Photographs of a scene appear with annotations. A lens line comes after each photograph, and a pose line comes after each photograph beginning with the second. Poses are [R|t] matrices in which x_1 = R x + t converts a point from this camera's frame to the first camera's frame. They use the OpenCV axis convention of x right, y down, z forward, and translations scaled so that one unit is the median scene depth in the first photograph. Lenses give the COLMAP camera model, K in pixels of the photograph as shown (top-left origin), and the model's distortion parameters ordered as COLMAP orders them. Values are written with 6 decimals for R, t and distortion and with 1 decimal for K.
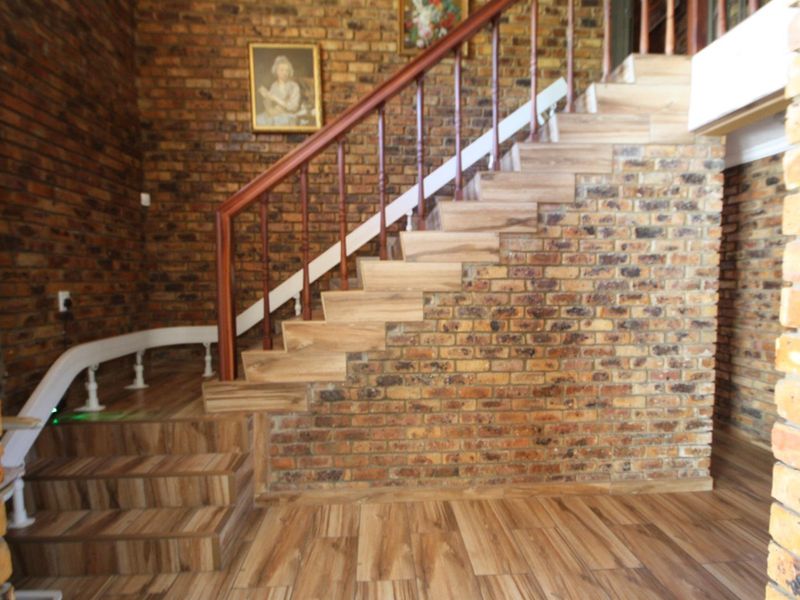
lens RADIAL K [[421.1, 0, 399.1], [0, 421.1, 308.2], [0, 0, 1]] dist [0.002458, -0.000079]
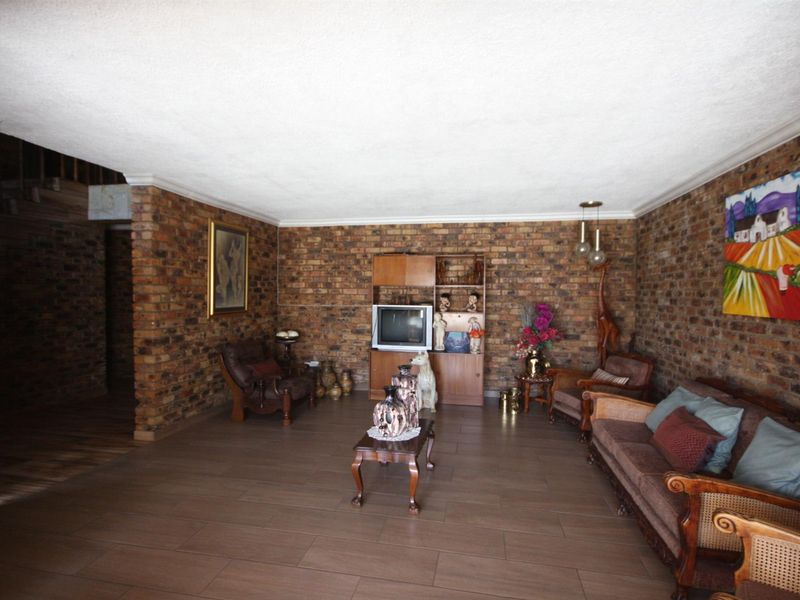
lens RADIAL K [[421.1, 0, 400.8], [0, 421.1, 303.8], [0, 0, 1]] dist [0.002458, -0.000079]
pose [[0.264920, -0.019874, 0.964065, -0.890559], [0.049829, 0.998734, 0.006896, 0.051031], [-0.962982, 0.046211, 0.265575, -0.987326]]
